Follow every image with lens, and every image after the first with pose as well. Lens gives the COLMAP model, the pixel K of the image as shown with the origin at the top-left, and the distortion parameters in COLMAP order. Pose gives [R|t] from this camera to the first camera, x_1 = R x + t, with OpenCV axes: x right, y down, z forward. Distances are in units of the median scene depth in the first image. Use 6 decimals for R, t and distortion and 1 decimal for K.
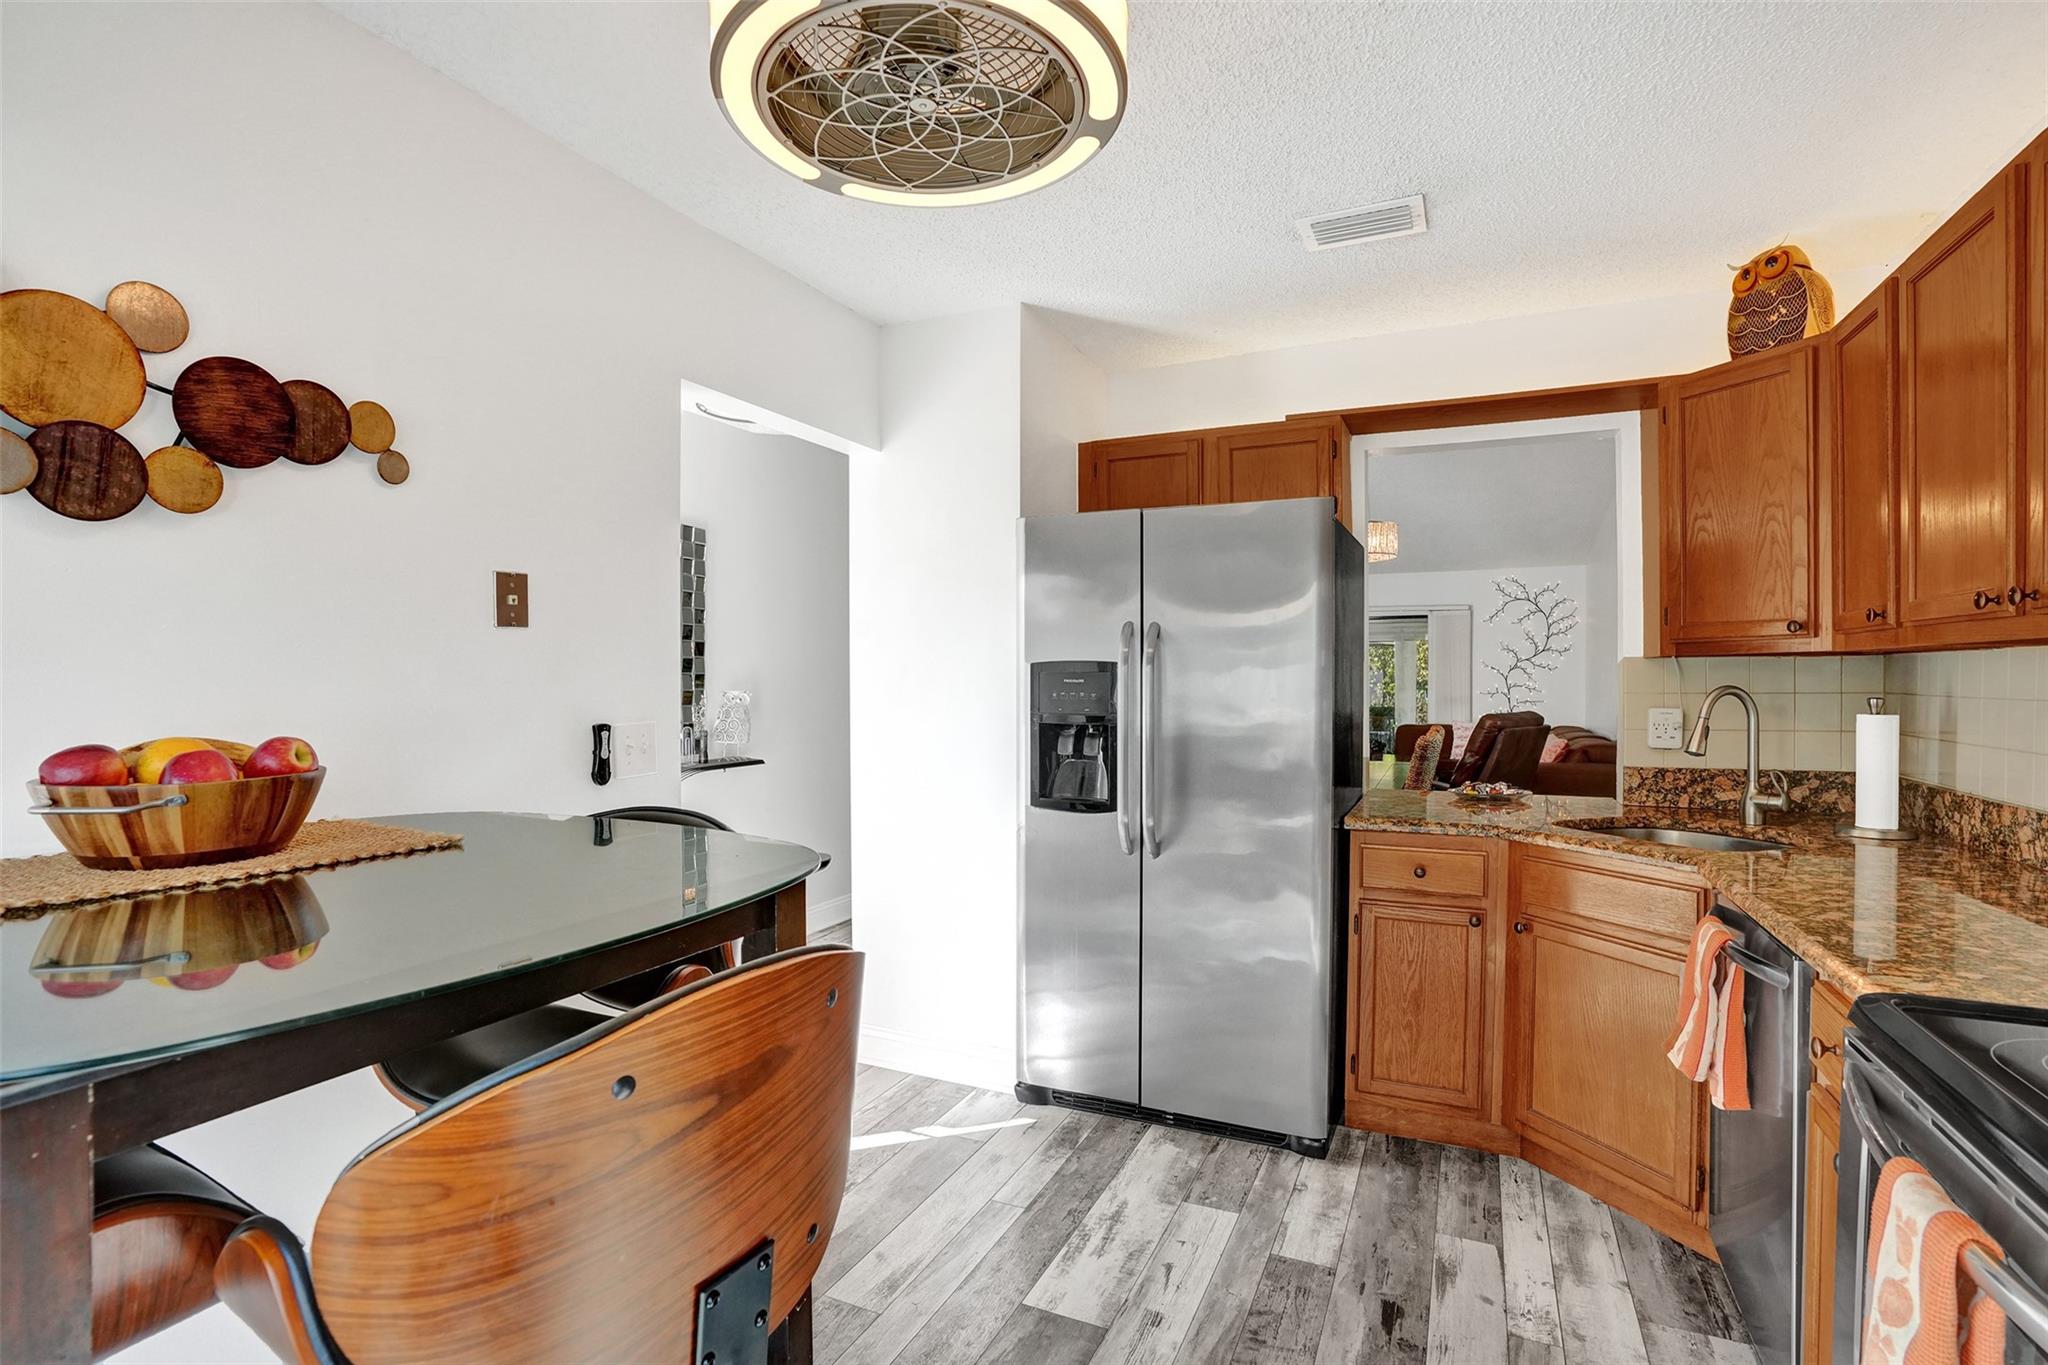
lens RADIAL K [[979.3, 0, 1070.0], [0, 979.3, 686.3], [0, 0, 1]] dist [-0.028925, 0.000339]
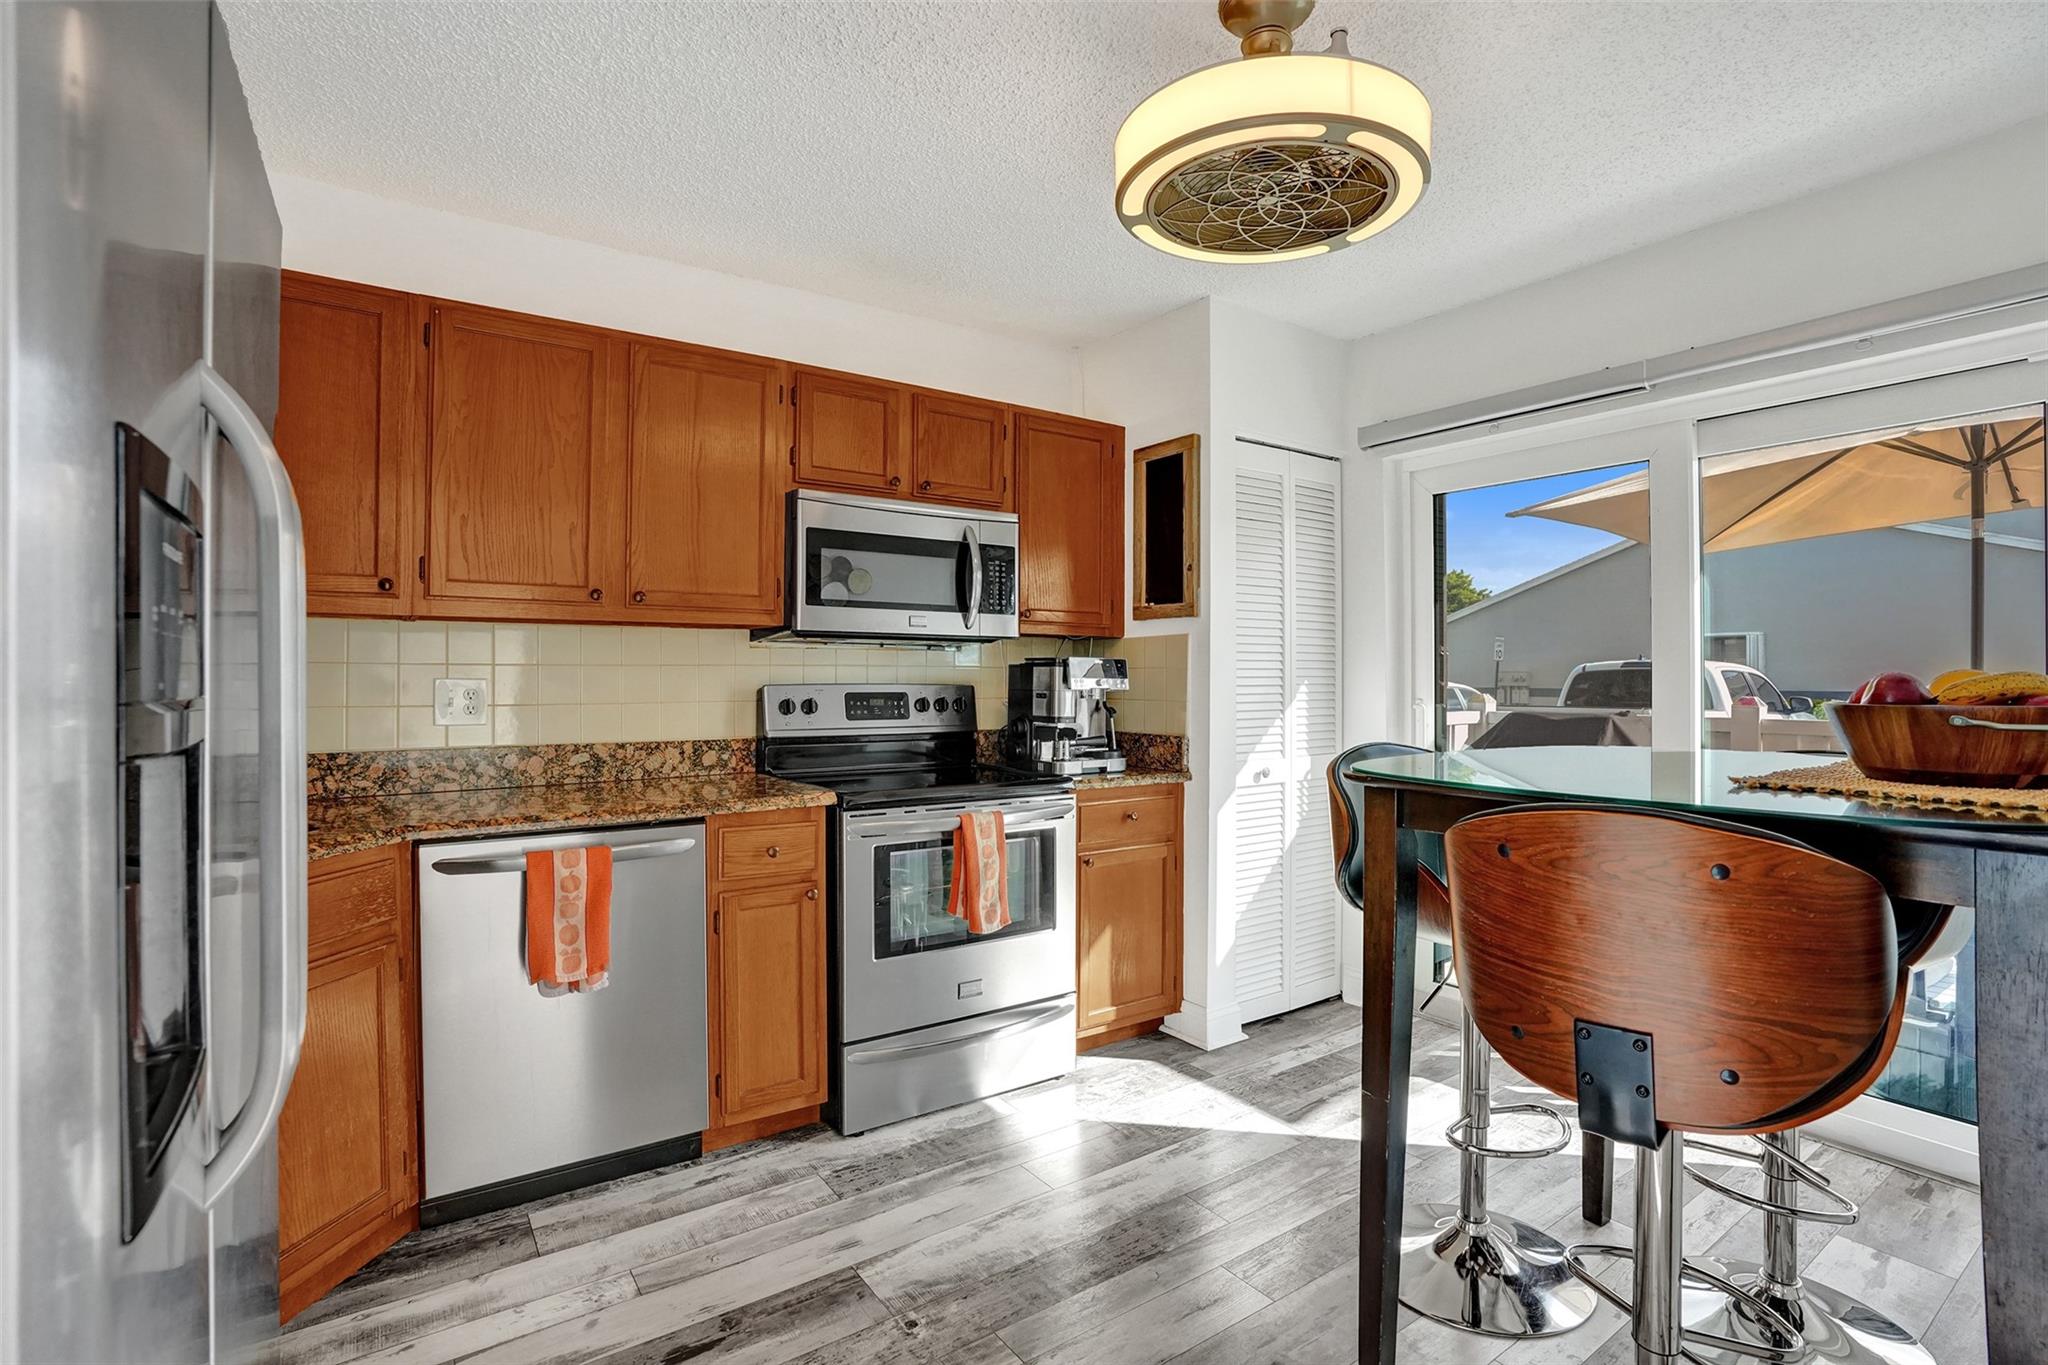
lens RADIAL K [[941.1, 0, 1029.5], [0, 941.1, 678.6], [0, 0, 1]] dist [-0.069533, 0.026516]
pose [[-0.849880, -0.001929, 0.526973, -0.282107], [0.005068, 0.999917, 0.011833, 0.020531], [-0.526952, 0.012727, -0.849800, 1.170849]]
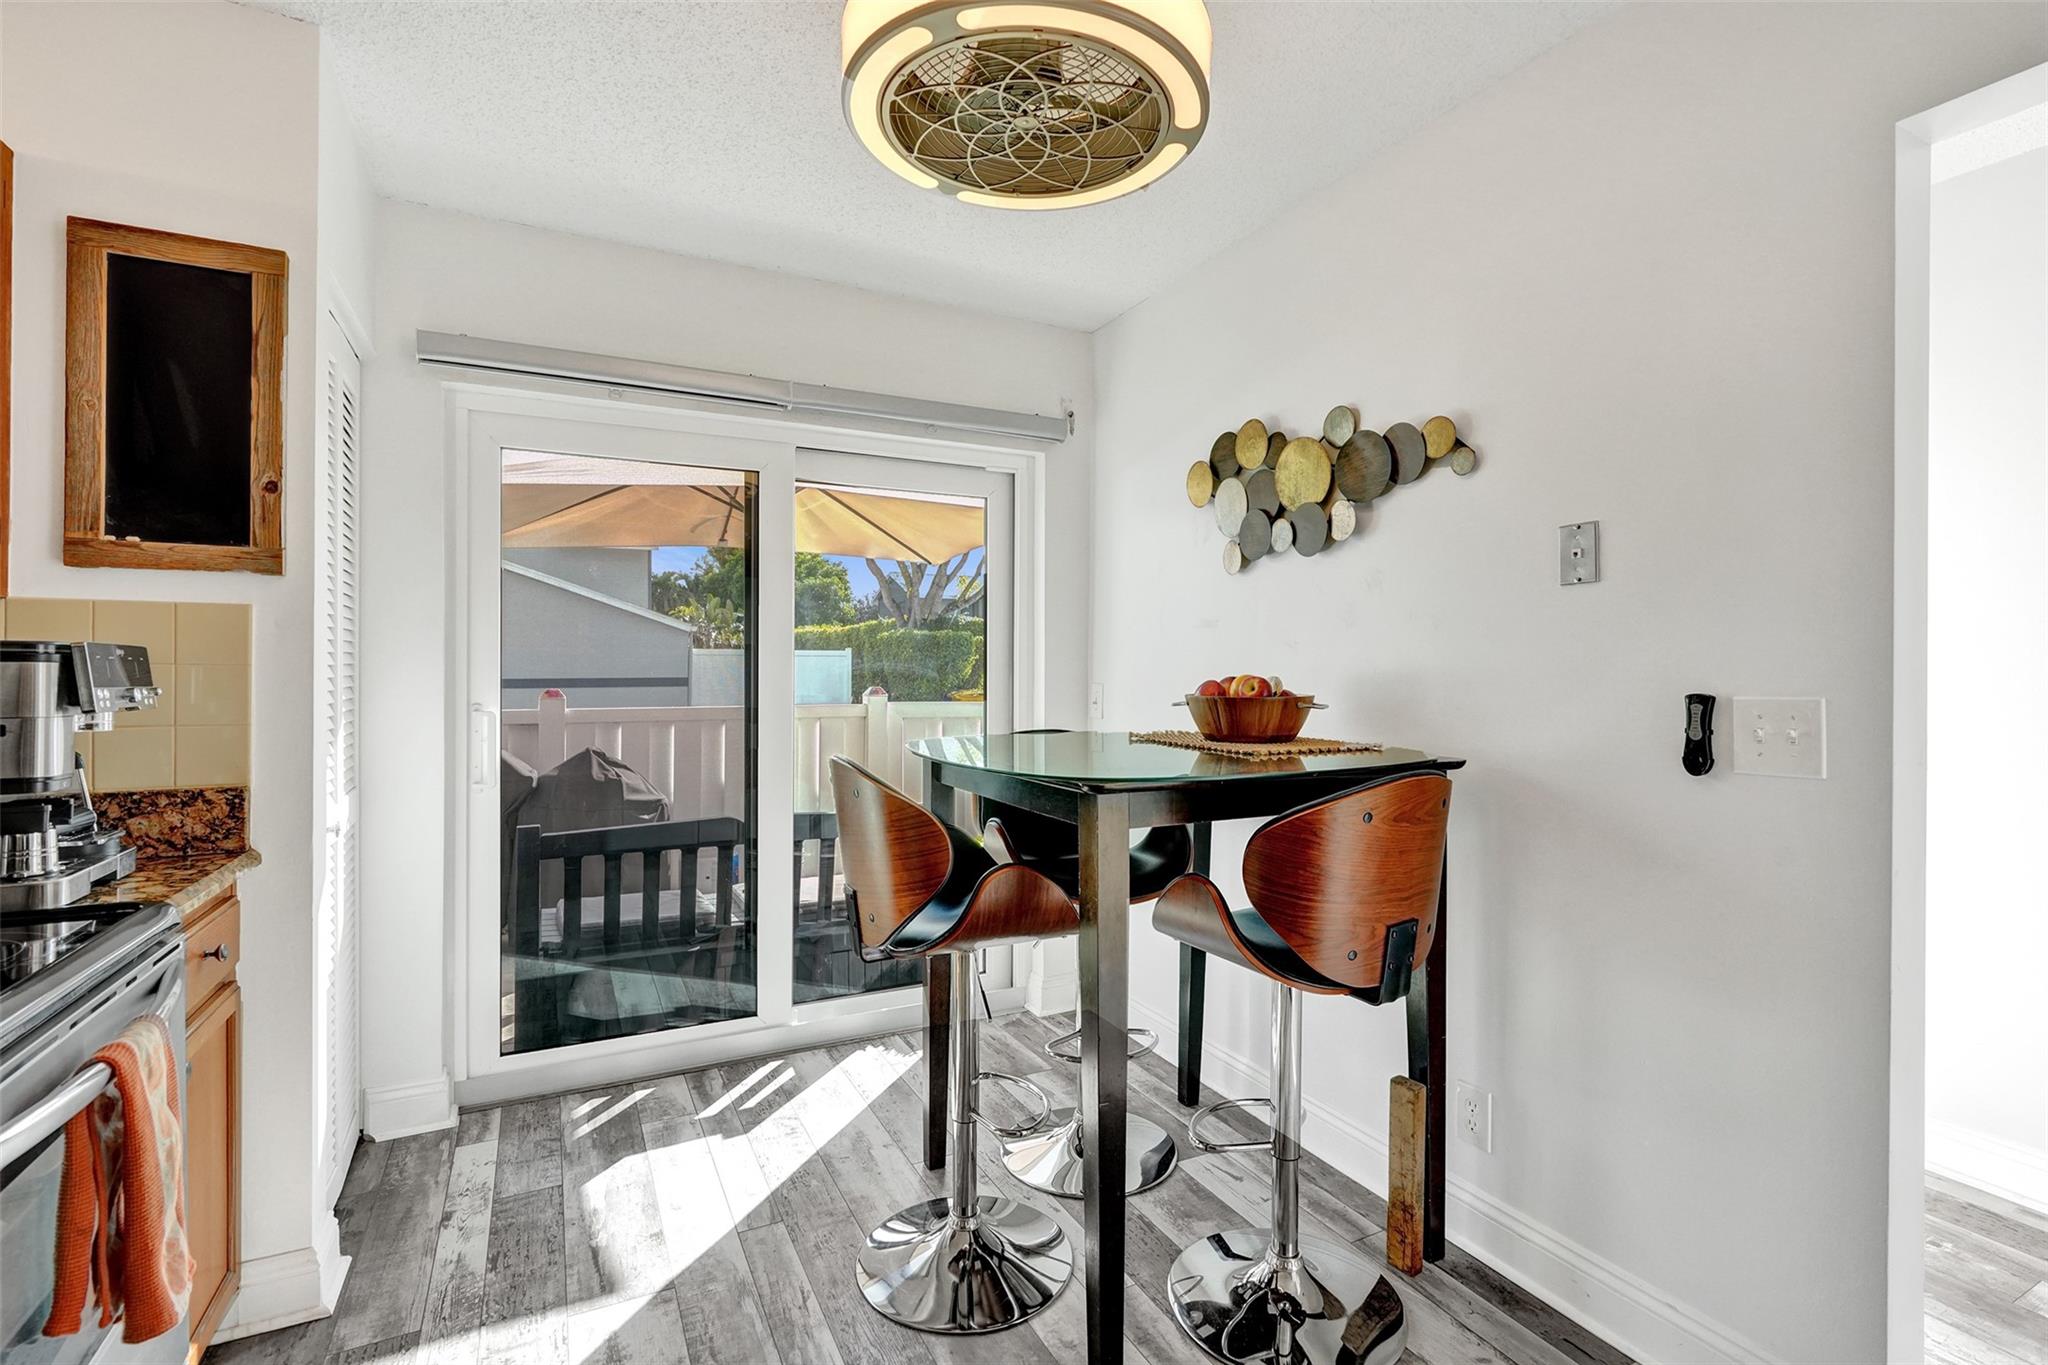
lens RADIAL K [[946.2, 0, 1030.7], [0, 946.2, 675.5], [0, 0, 1]] dist [-0.035832, 0.000100]
pose [[-0.622862, 0.006165, -0.782307, 0.361337], [-0.008839, 0.999850, 0.014917, 0.014718], [0.782282, 0.016206, -0.622714, 0.879691]]
